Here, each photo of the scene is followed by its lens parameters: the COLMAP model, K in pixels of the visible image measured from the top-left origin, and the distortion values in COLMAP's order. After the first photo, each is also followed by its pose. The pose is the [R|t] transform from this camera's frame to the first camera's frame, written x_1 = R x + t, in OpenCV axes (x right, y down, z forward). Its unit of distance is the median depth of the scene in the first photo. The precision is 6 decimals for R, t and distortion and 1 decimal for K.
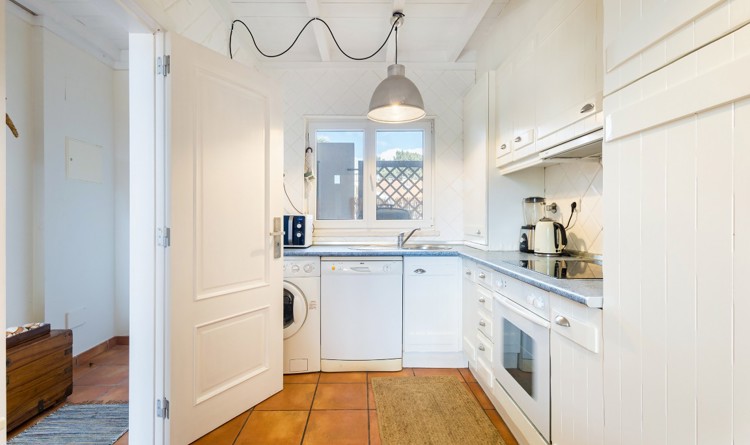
lens RADIAL K [[344.7, 0, 364.0], [0, 344.7, 214.3], [0, 0, 1]] dist [0.000360, -0.000398]
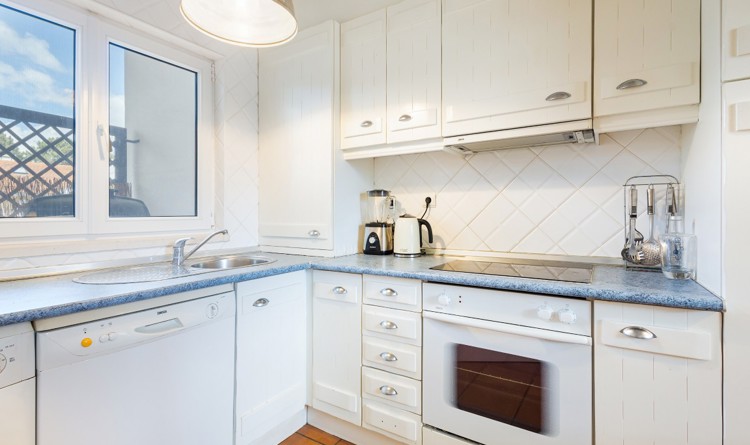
lens RADIAL K [[349.6, 0, 372.2], [0, 349.6, 217.9], [0, 0, 1]] dist [0.010603, -0.000249]
pose [[0.538962, -0.005596, 0.842312, -0.247764], [-0.008066, 0.999898, 0.011805, 0.009487], [-0.842292, -0.013157, 0.538861, 0.519021]]
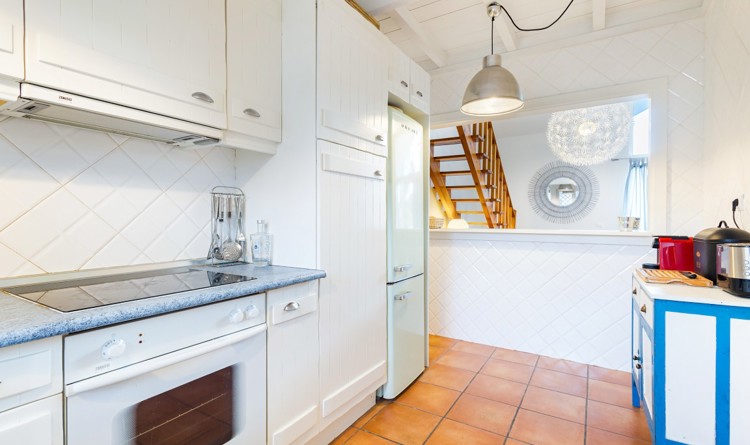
lens RADIAL K [[358.6, 0, 377.6], [0, 358.6, 220.9], [0, 0, 1]] dist [0.011960, 0.000238]
pose [[-0.853331, 0.001137, 0.521369, -0.142297], [-0.003092, 0.999969, -0.007240, 0.015261], [-0.521361, -0.007790, -0.853301, 0.898444]]
